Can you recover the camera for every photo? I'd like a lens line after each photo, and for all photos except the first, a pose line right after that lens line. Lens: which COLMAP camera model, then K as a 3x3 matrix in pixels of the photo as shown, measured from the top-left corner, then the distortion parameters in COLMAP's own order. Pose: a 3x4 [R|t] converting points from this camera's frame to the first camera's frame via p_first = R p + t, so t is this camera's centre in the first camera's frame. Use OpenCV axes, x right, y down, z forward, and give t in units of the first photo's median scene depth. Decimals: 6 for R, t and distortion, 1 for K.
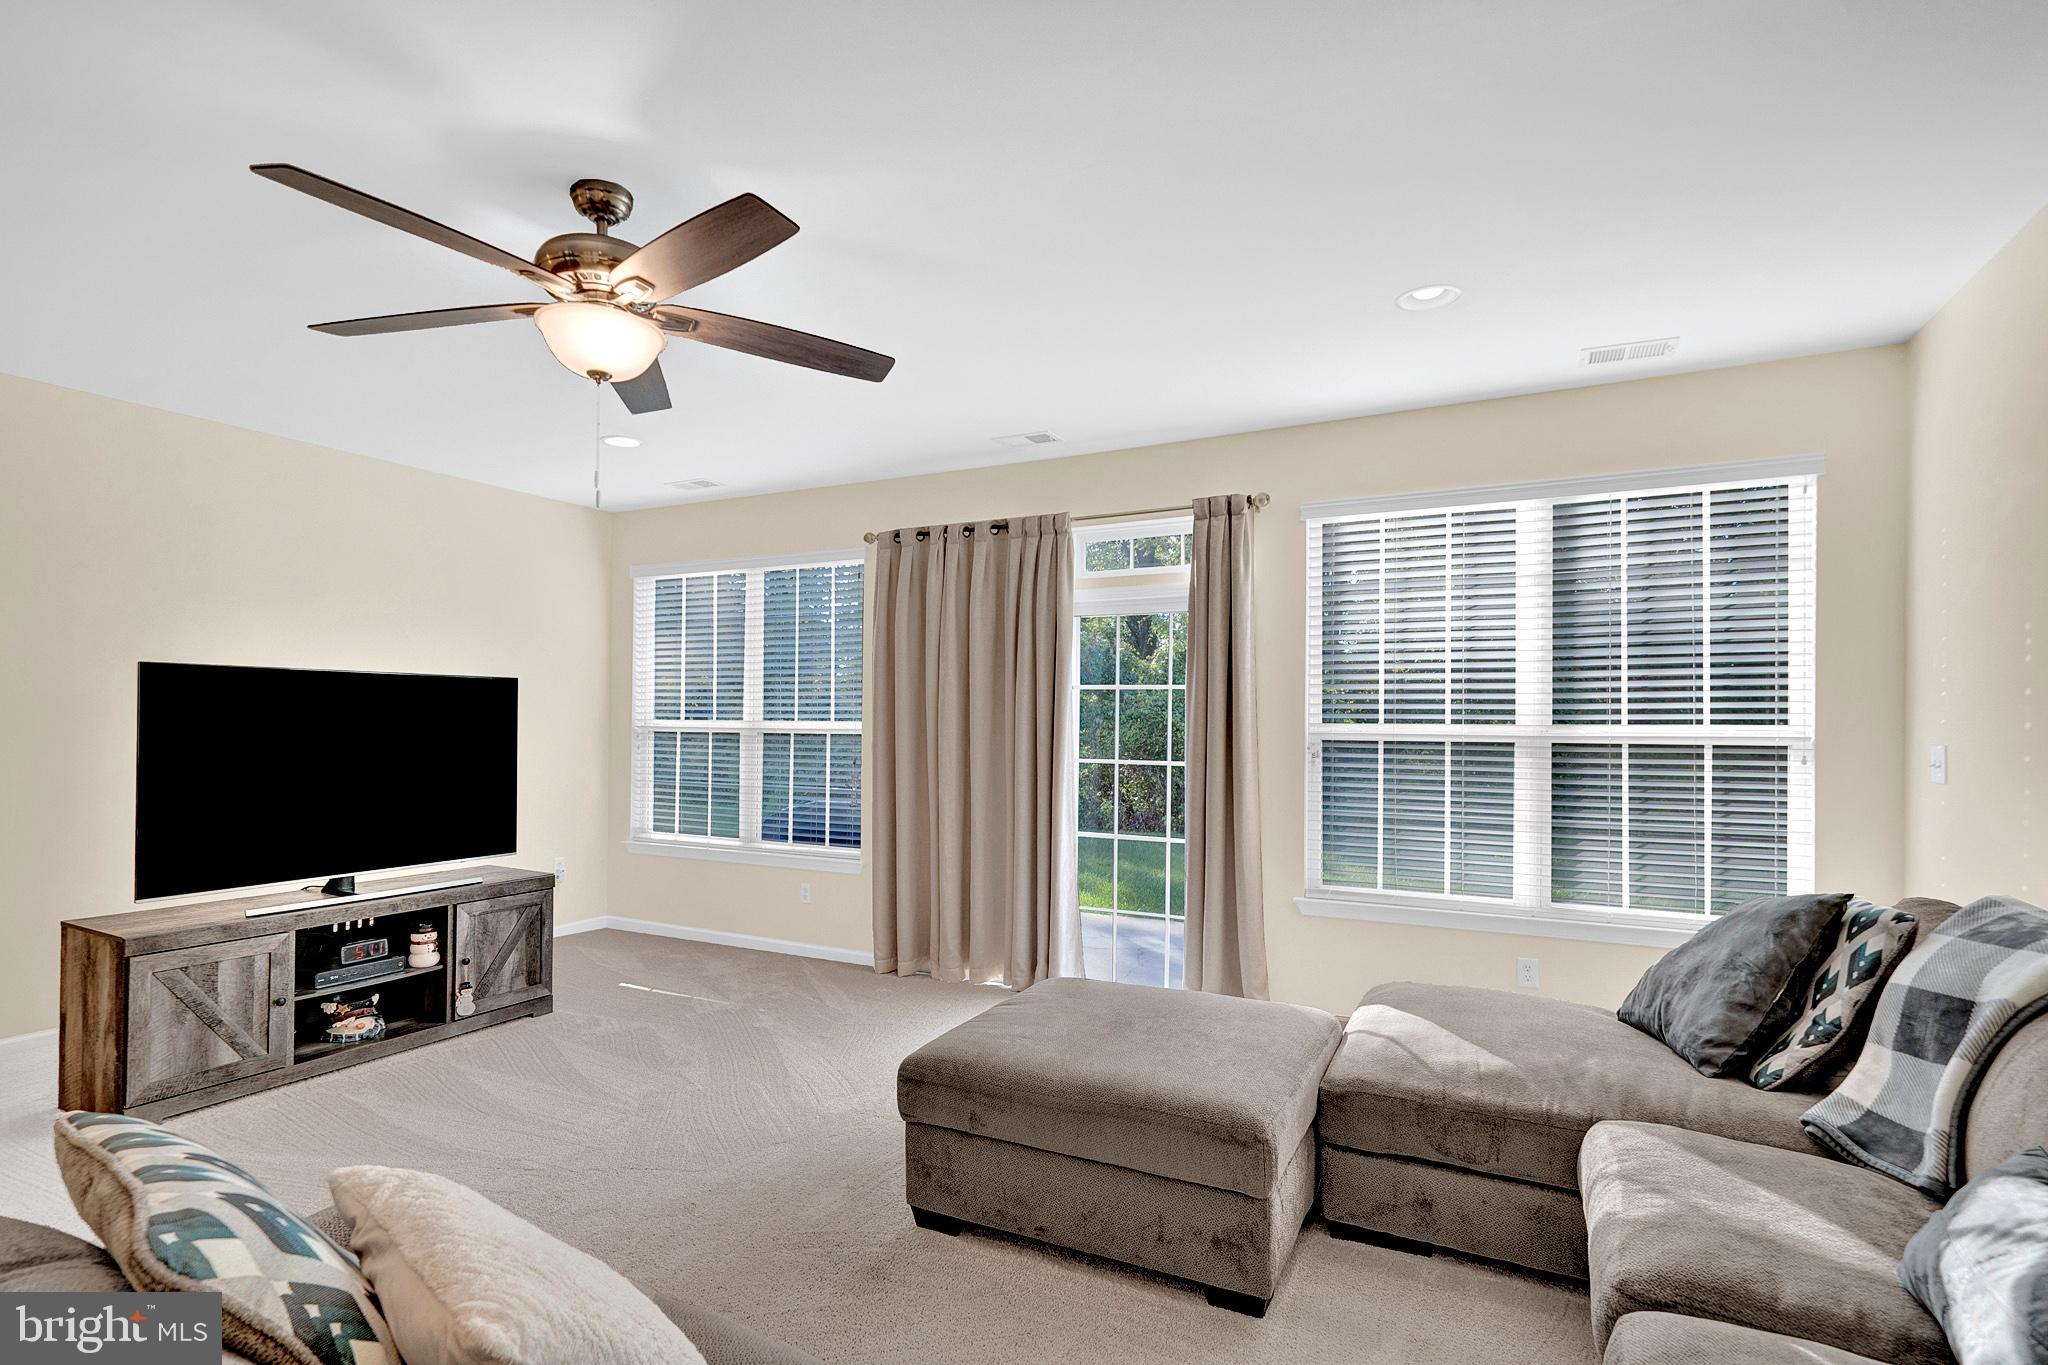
lens RADIAL K [[977.2, 0, 1096.9], [0, 977.2, 715.4], [0, 0, 1]] dist [0.000502, 0.031877]
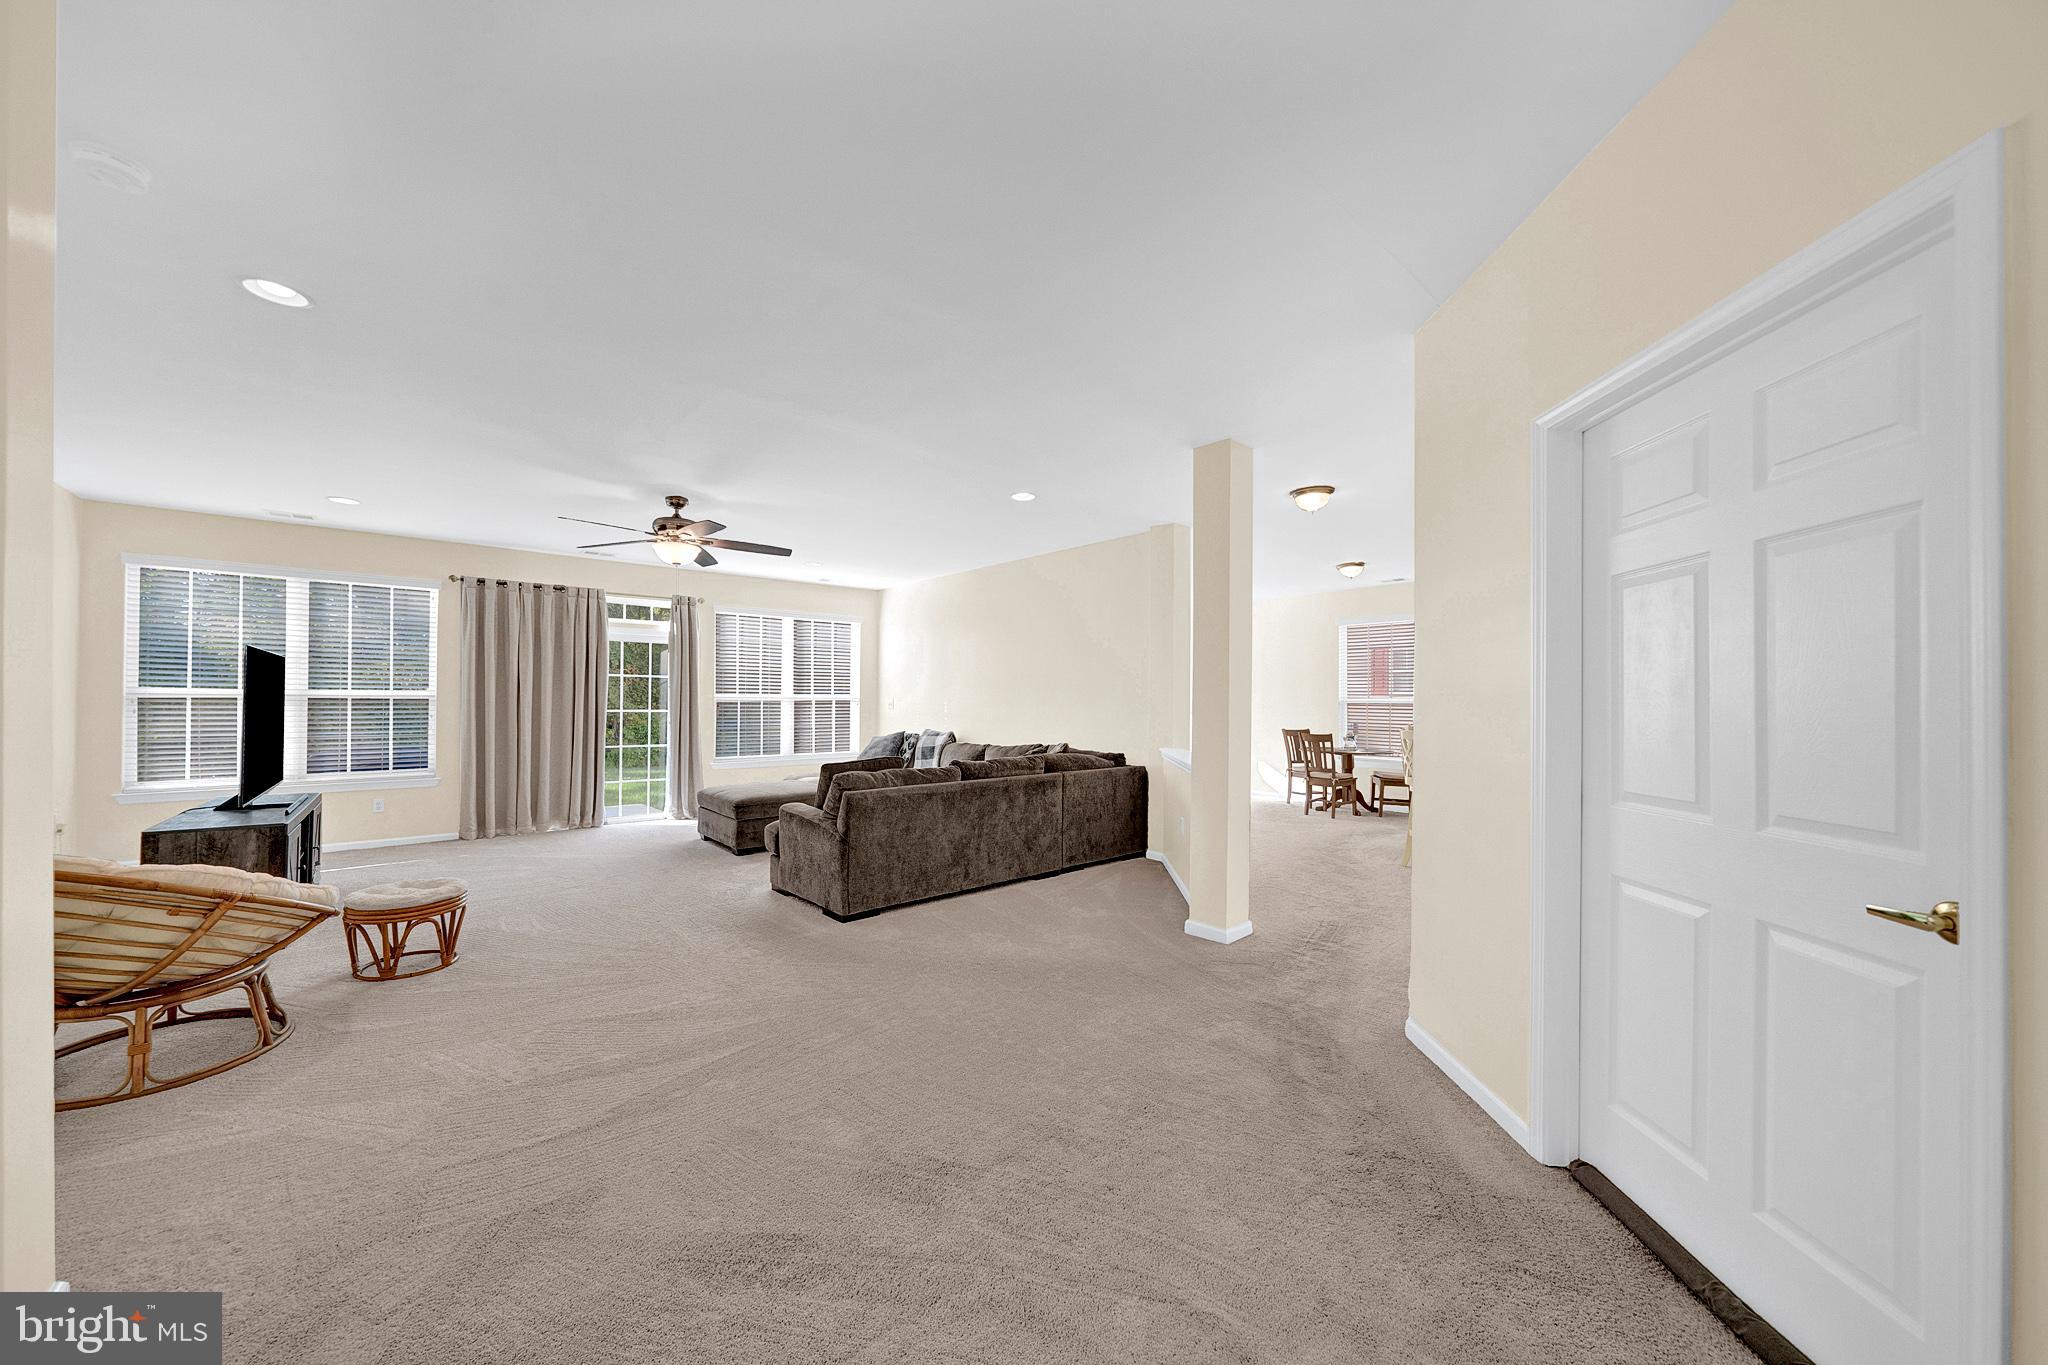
lens RADIAL K [[714.0, 0, 999.5], [0, 714.0, 698.0], [0, 0, 1]] dist [0.000053, -0.000052]
pose [[0.387559, -0.001009, 0.921844, -1.106279], [-0.007436, 0.999963, 0.004221, 0.007006], [-0.921815, -0.008491, 0.387537, -0.345726]]
